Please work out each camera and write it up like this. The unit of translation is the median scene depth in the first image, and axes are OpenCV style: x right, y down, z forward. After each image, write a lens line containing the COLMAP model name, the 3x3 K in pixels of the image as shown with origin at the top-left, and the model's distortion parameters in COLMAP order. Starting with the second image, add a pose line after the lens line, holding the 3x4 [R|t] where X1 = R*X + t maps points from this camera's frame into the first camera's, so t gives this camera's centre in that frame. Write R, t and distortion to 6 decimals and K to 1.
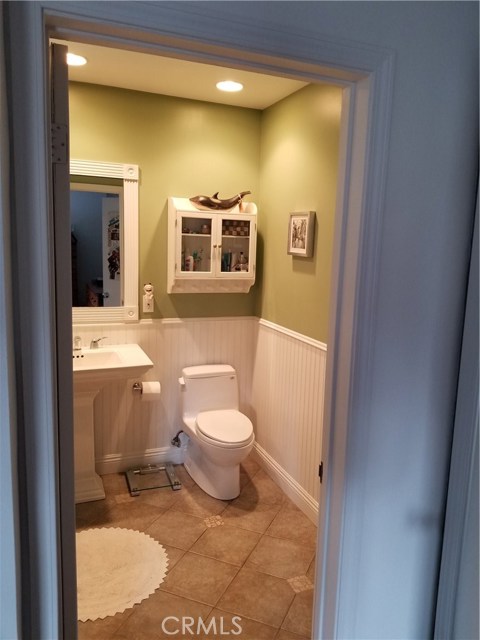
lens RADIAL K [[500.9, 0, 252.6], [0, 500.9, 321.8], [0, 0, 1]] dist [0.100437, -0.204499]
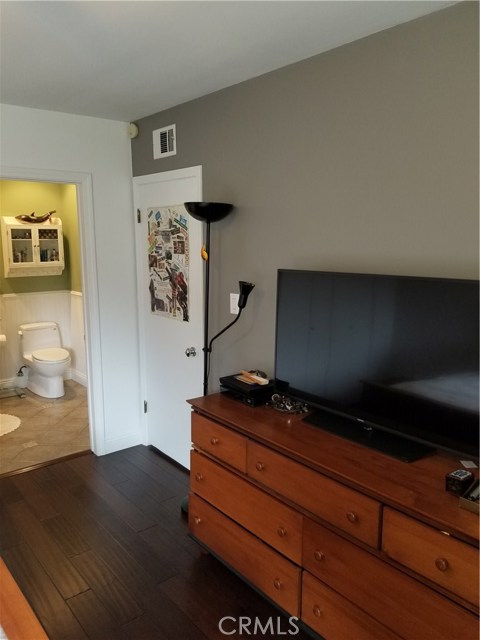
lens RADIAL K [[500.9, 0, 252.6], [0, 500.9, 321.8], [0, 0, 1]] dist [0.100437, -0.204499]
pose [[0.953966, -0.082819, 0.288252, 0.099351], [0.075982, 0.996500, 0.034847, 0.084614], [-0.290129, -0.011341, 0.956920, -0.736401]]
